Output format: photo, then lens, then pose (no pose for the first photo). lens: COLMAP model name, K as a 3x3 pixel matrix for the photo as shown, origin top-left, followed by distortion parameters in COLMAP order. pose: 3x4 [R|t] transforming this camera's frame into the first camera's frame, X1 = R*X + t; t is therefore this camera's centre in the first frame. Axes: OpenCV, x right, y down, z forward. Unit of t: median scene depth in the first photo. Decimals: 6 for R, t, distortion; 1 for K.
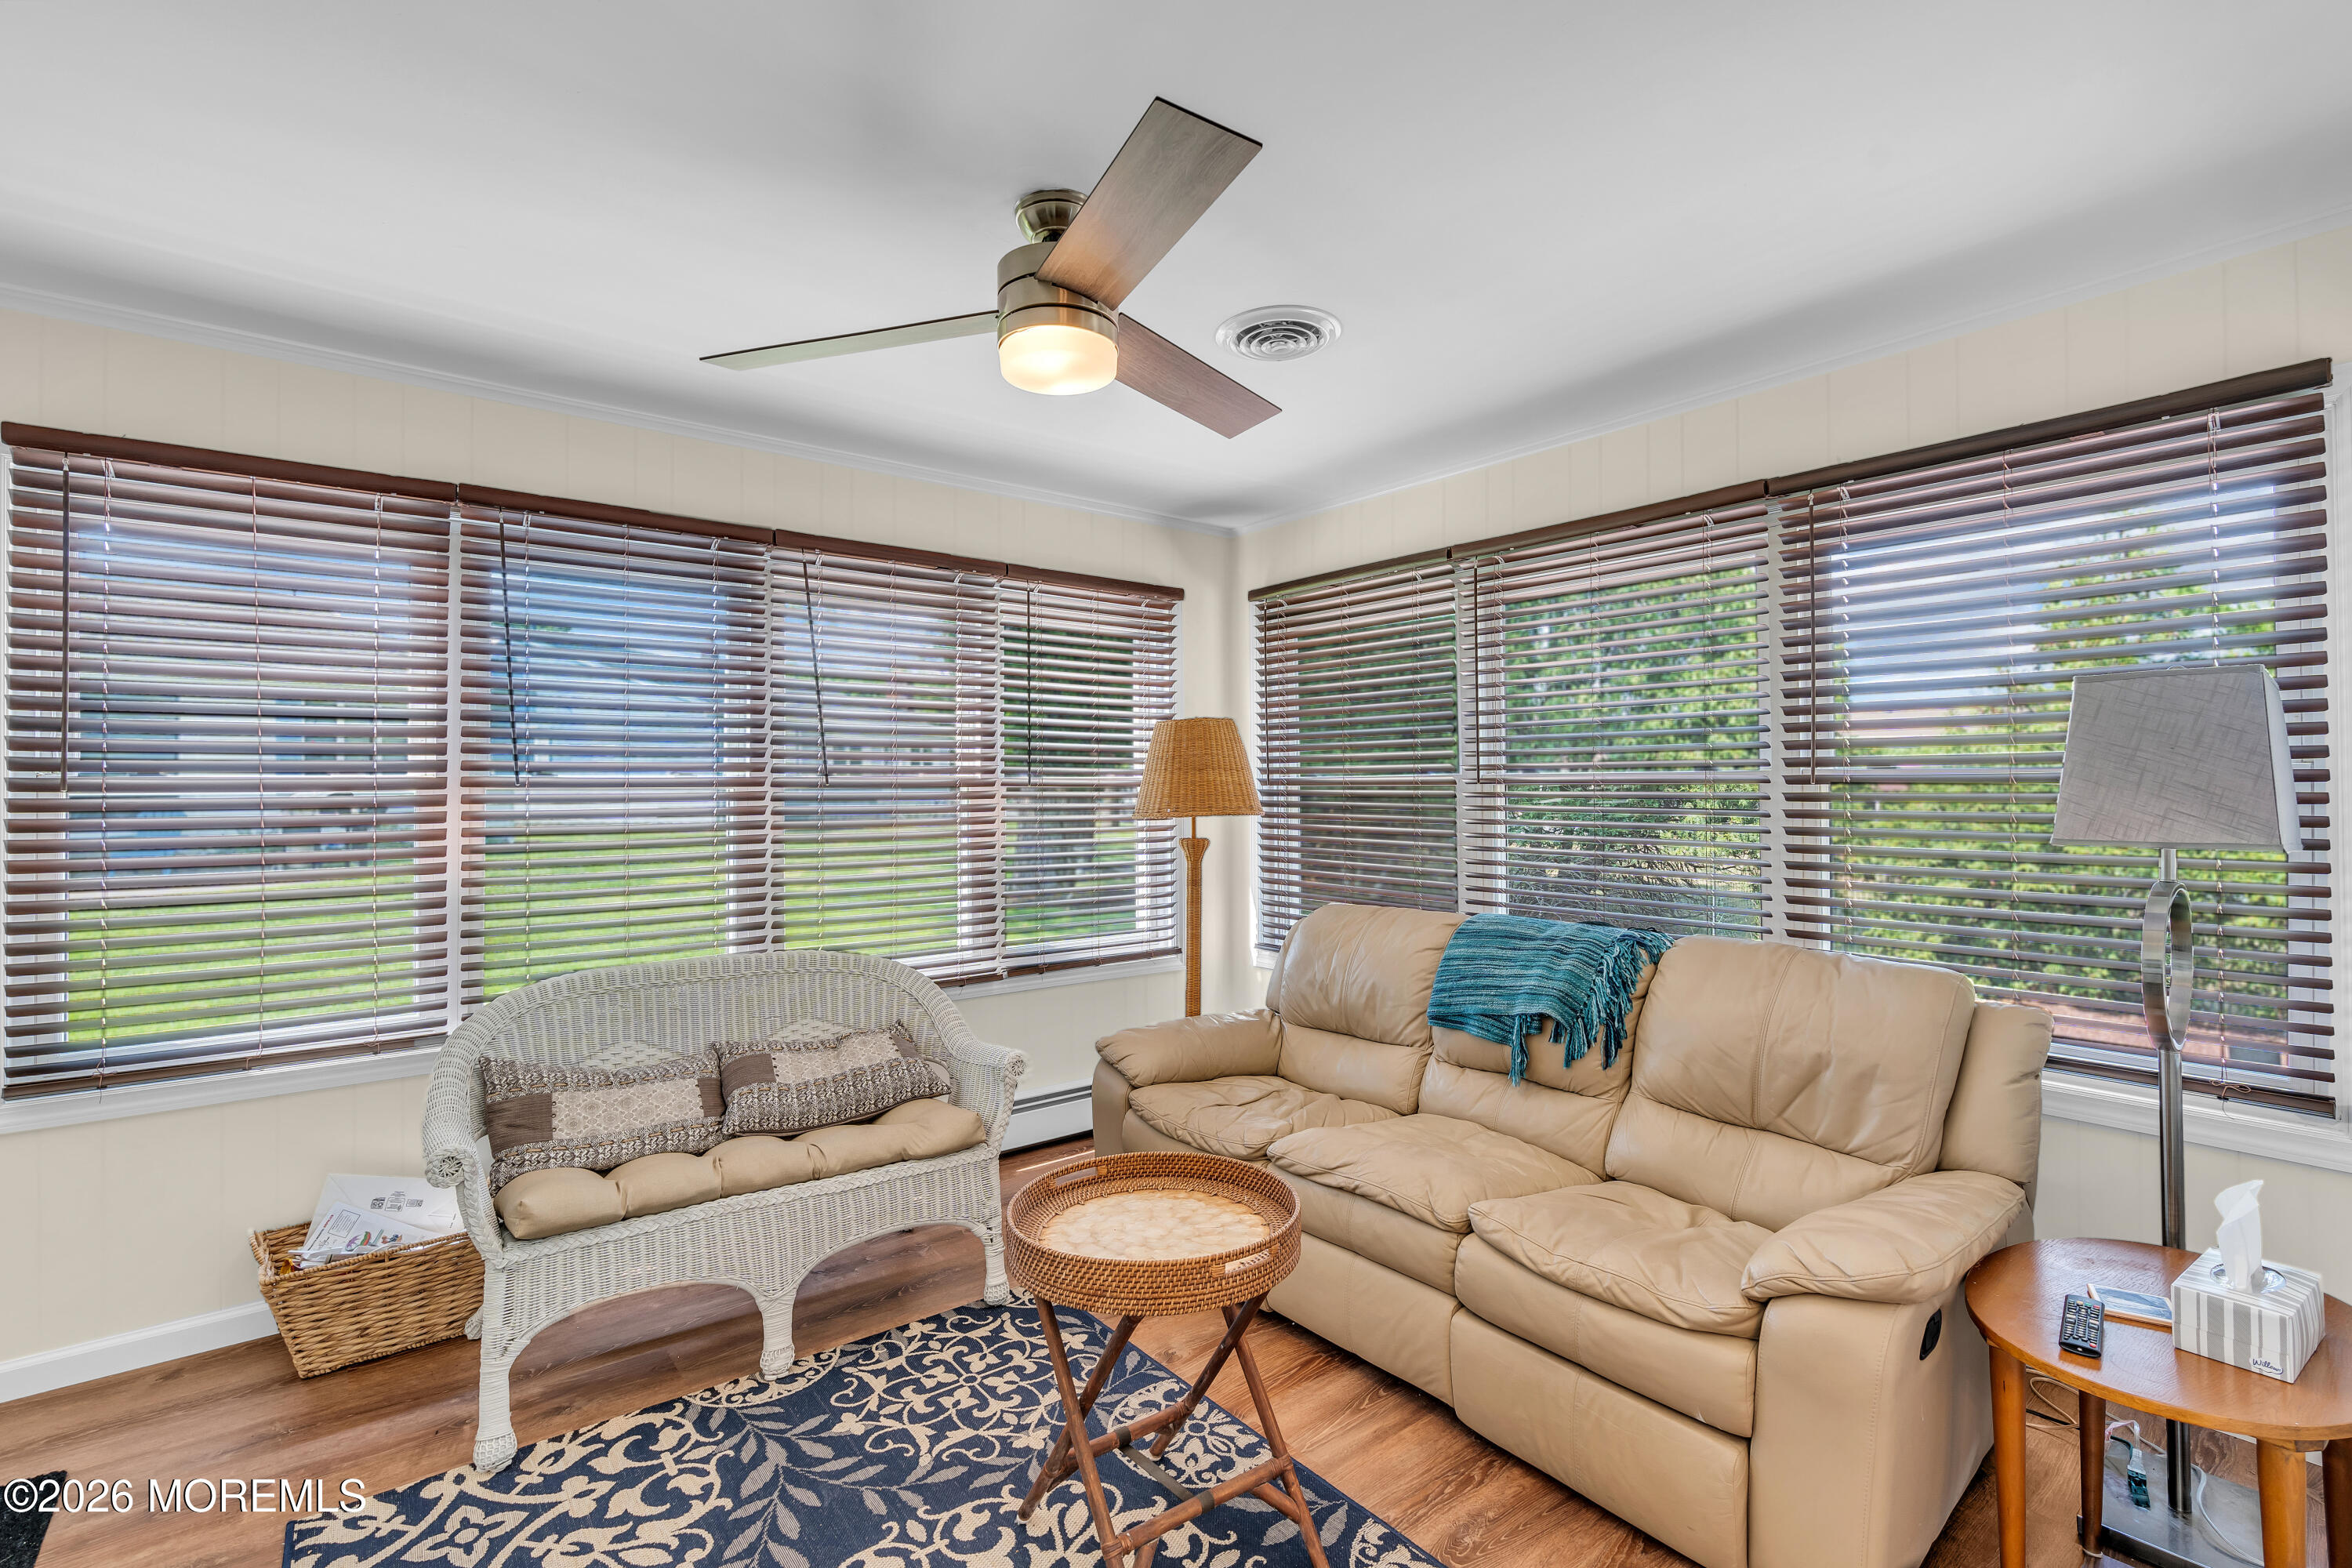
lens RADIAL K [[1064.0, 0, 1173.3], [0, 1064.0, 792.4], [0, 0, 1]] dist [-0.012284, 0.003839]
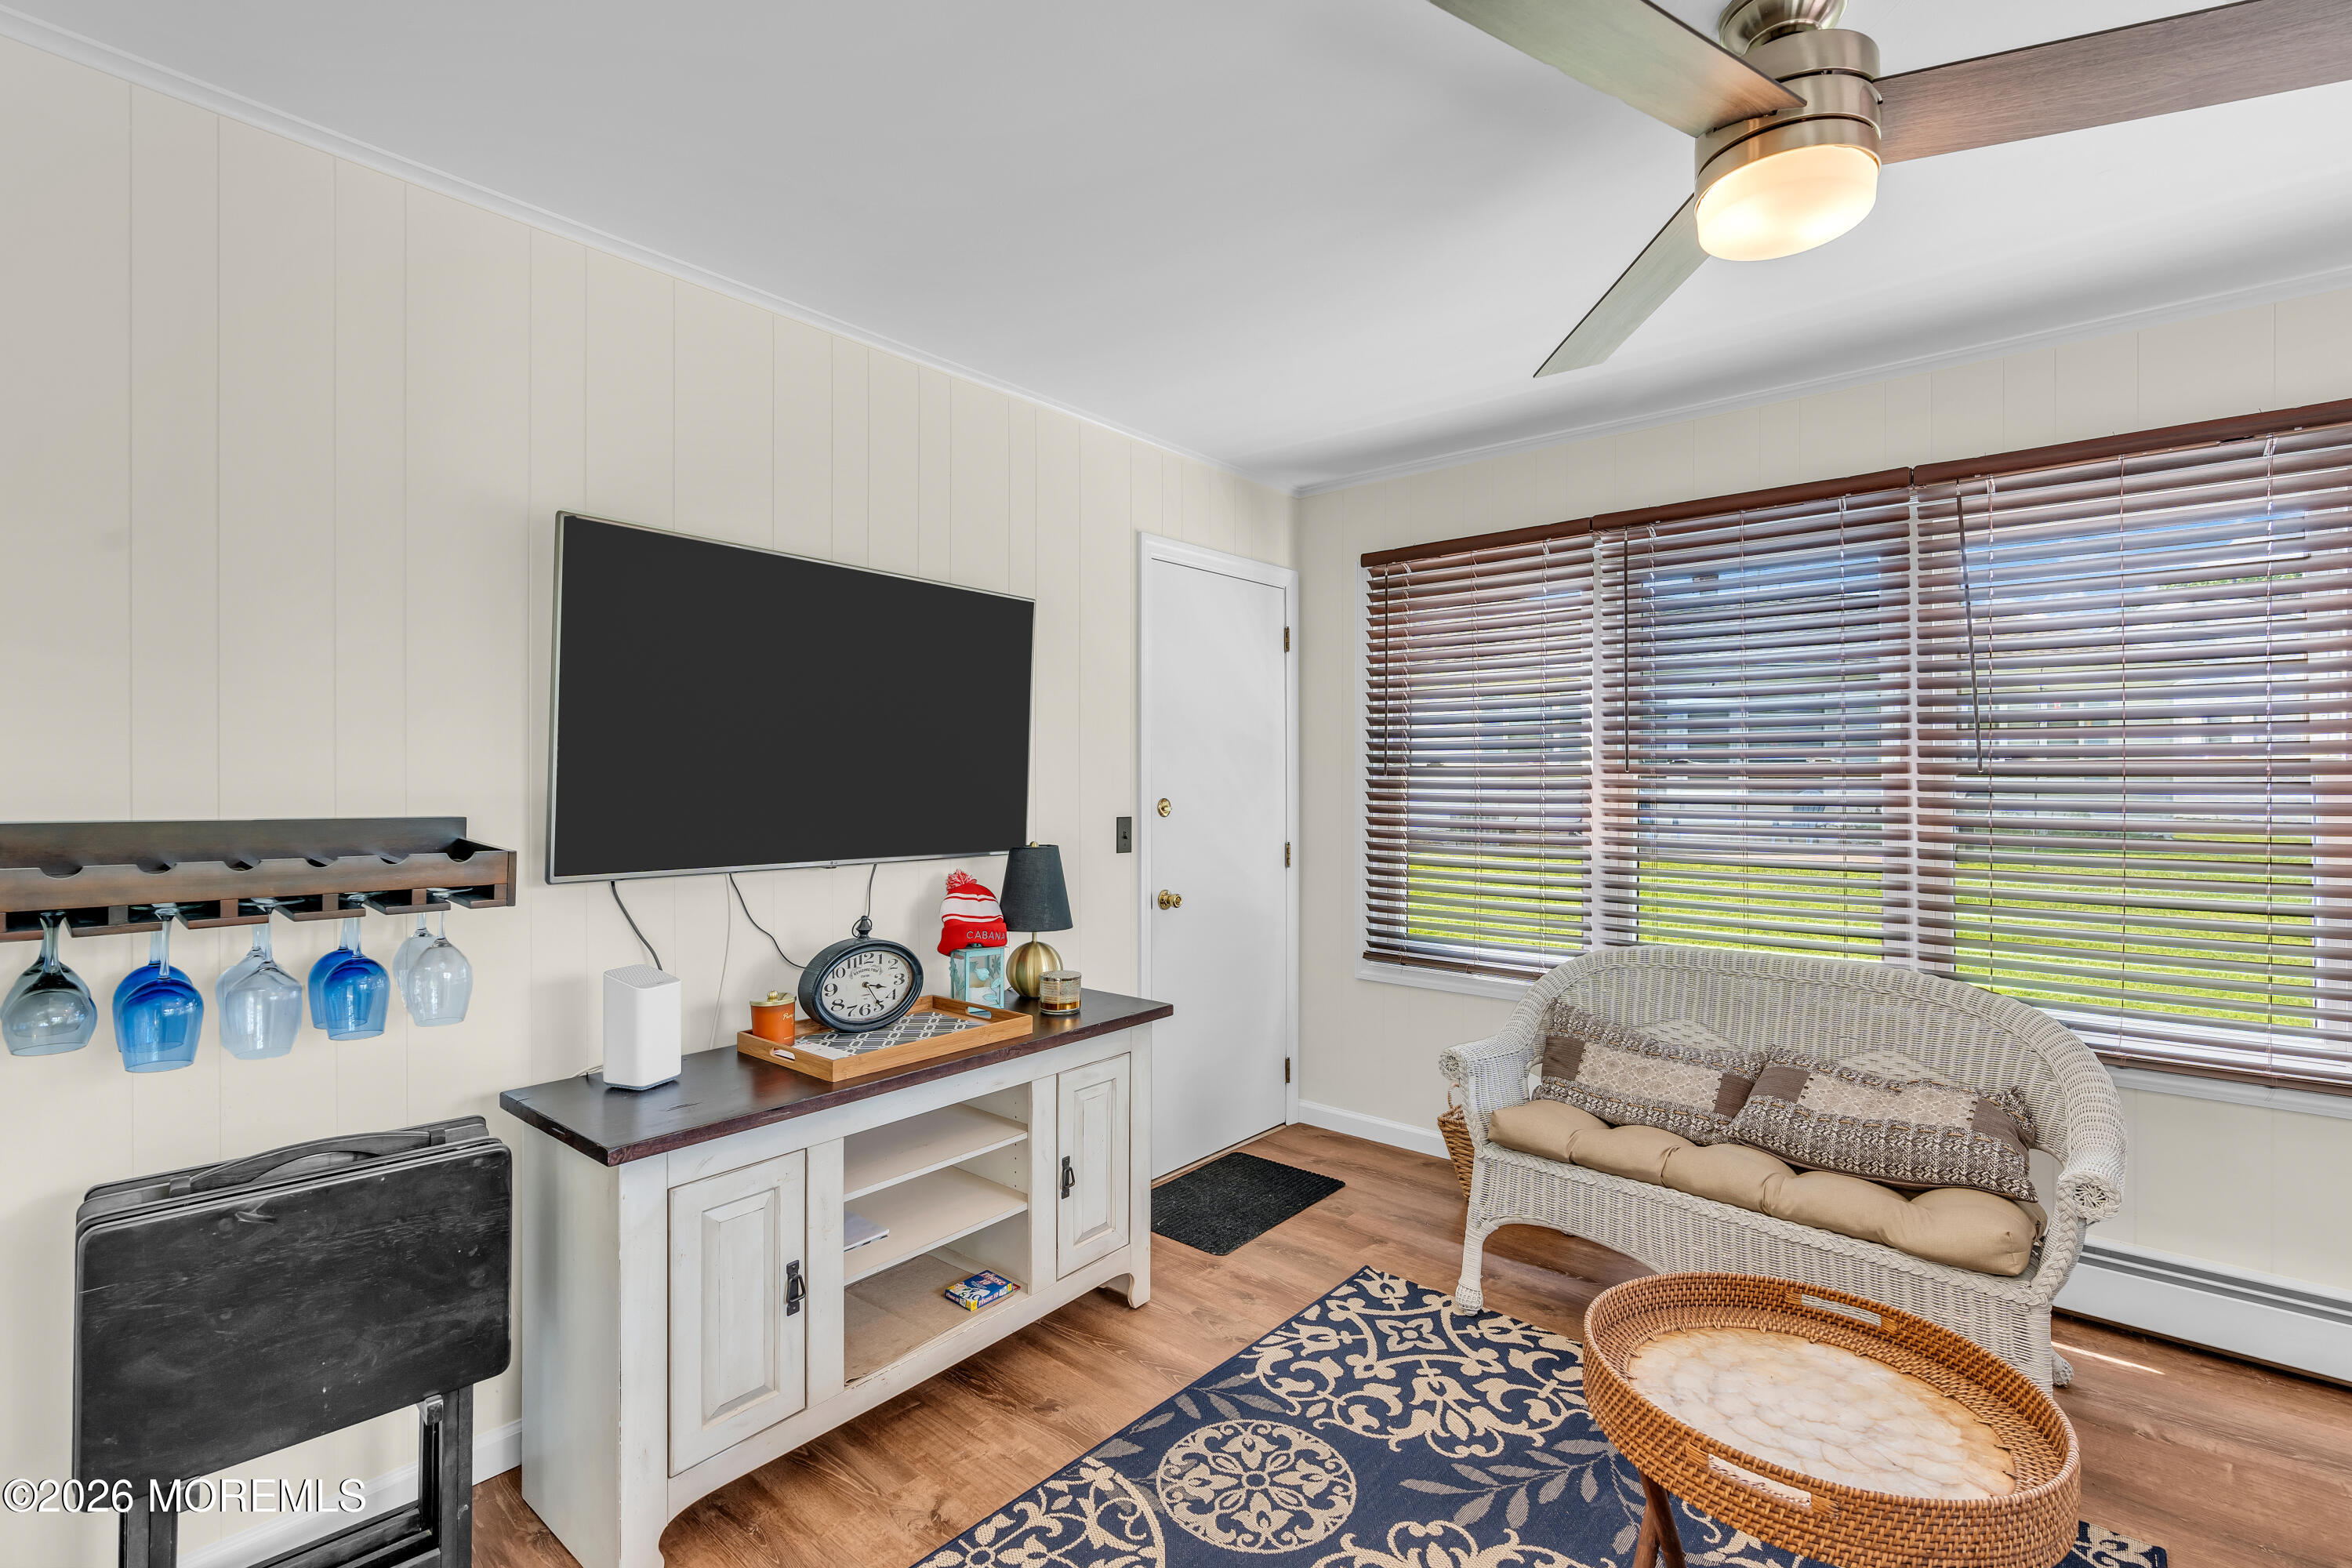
lens RADIAL K [[1064.0, 0, 1176.3], [0, 1064.0, 795.5], [0, 0, 1]] dist [-0.012284, 0.003839]
pose [[0.186238, 0.022455, -0.982248, 0.520527], [-0.009854, 0.999731, 0.020986, -0.000189], [0.982455, 0.005771, 0.186409, 0.414666]]
